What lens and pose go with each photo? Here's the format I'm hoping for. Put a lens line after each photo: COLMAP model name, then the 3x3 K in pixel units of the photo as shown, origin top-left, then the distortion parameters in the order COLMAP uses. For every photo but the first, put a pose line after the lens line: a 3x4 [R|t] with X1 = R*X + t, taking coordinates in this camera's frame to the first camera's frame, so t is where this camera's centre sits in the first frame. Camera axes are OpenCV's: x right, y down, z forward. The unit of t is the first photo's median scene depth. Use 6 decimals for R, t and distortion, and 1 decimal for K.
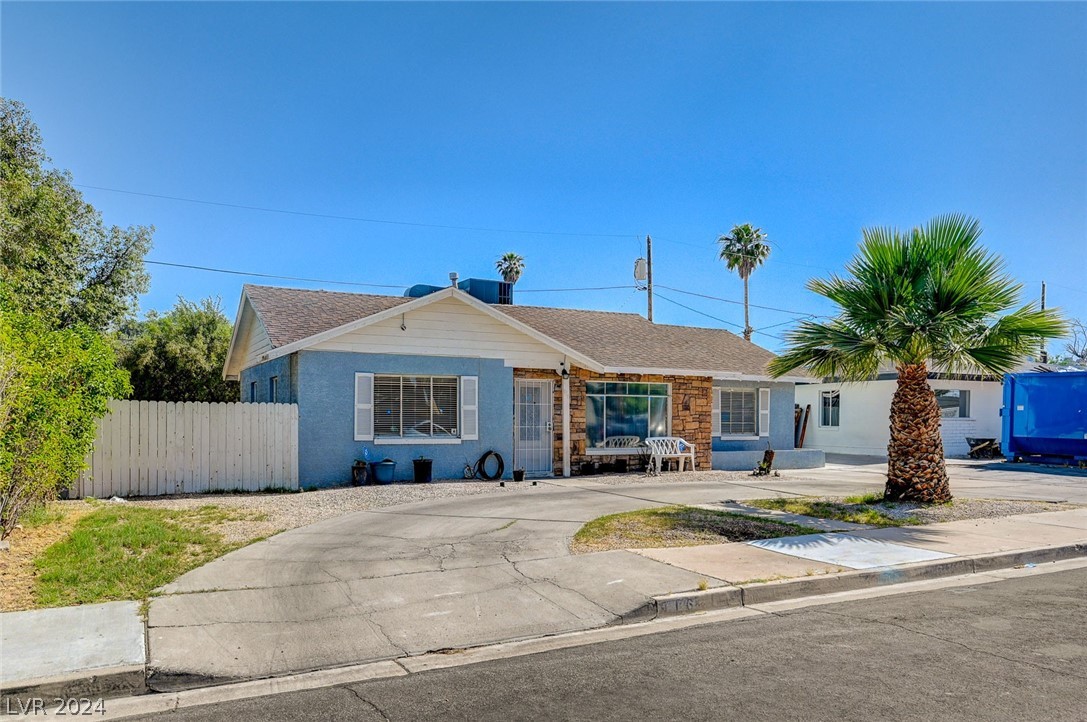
lens RADIAL K [[820.6, 0, 550.5], [0, 820.6, 413.9], [0, 0, 1]] dist [-0.008462, 0.000334]
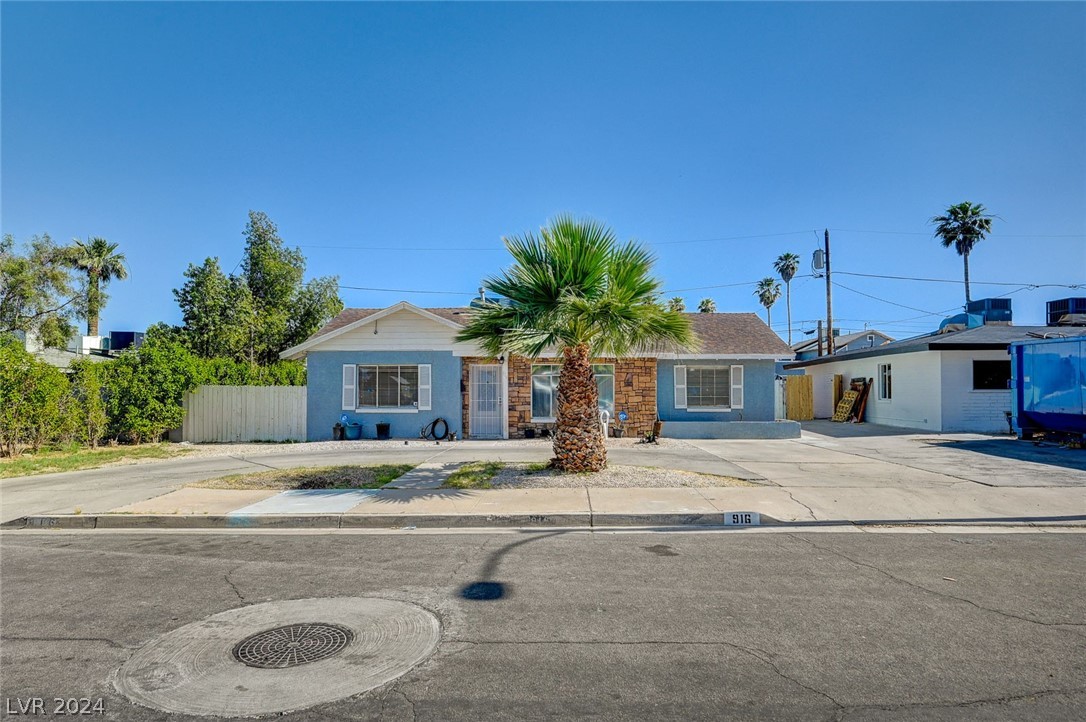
lens RADIAL K [[627.0, 0, 545.8], [0, 627.0, 391.1], [0, 0, 1]] dist [-0.002185, 0.001222]
pose [[0.865070, -0.007337, -0.501597, 0.573027], [0.009737, 0.999950, 0.002167, -0.000806], [0.501556, -0.006759, 0.865099, 0.172819]]
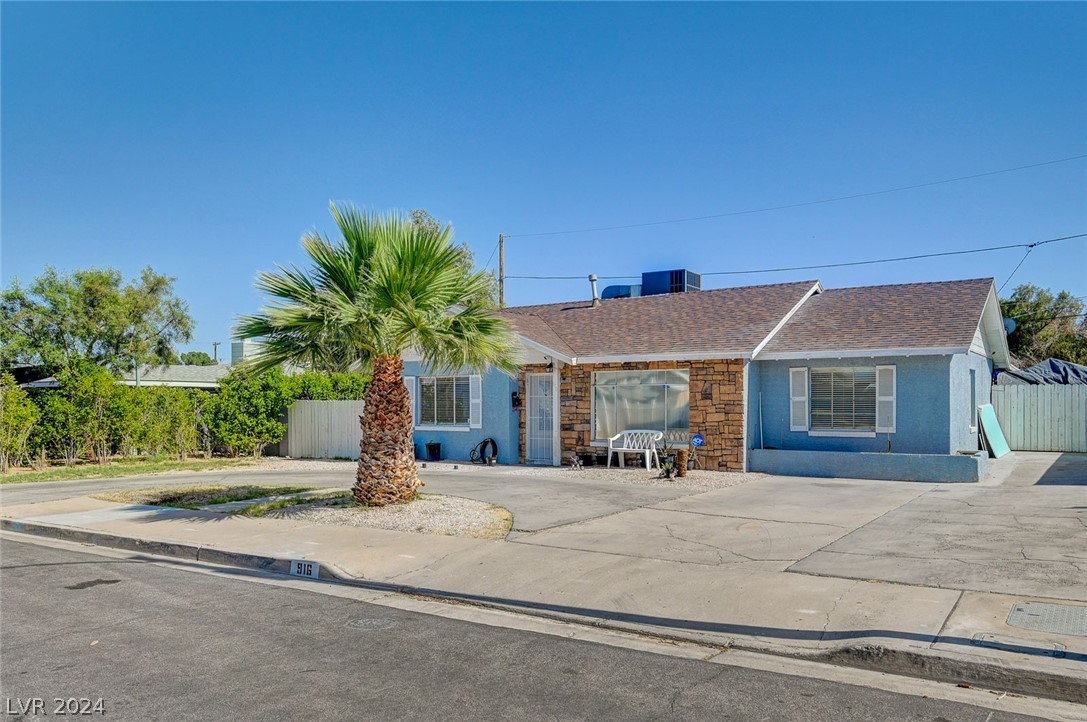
lens RADIAL K [[820.6, 0, 550.5], [0, 820.6, 413.9], [0, 0, 1]] dist [-0.008462, 0.000334]
pose [[0.473346, 0.005033, -0.880862, 0.934199], [0.014159, 0.999811, 0.013321, -0.003403], [0.880763, -0.018777, 0.473185, 0.500831]]
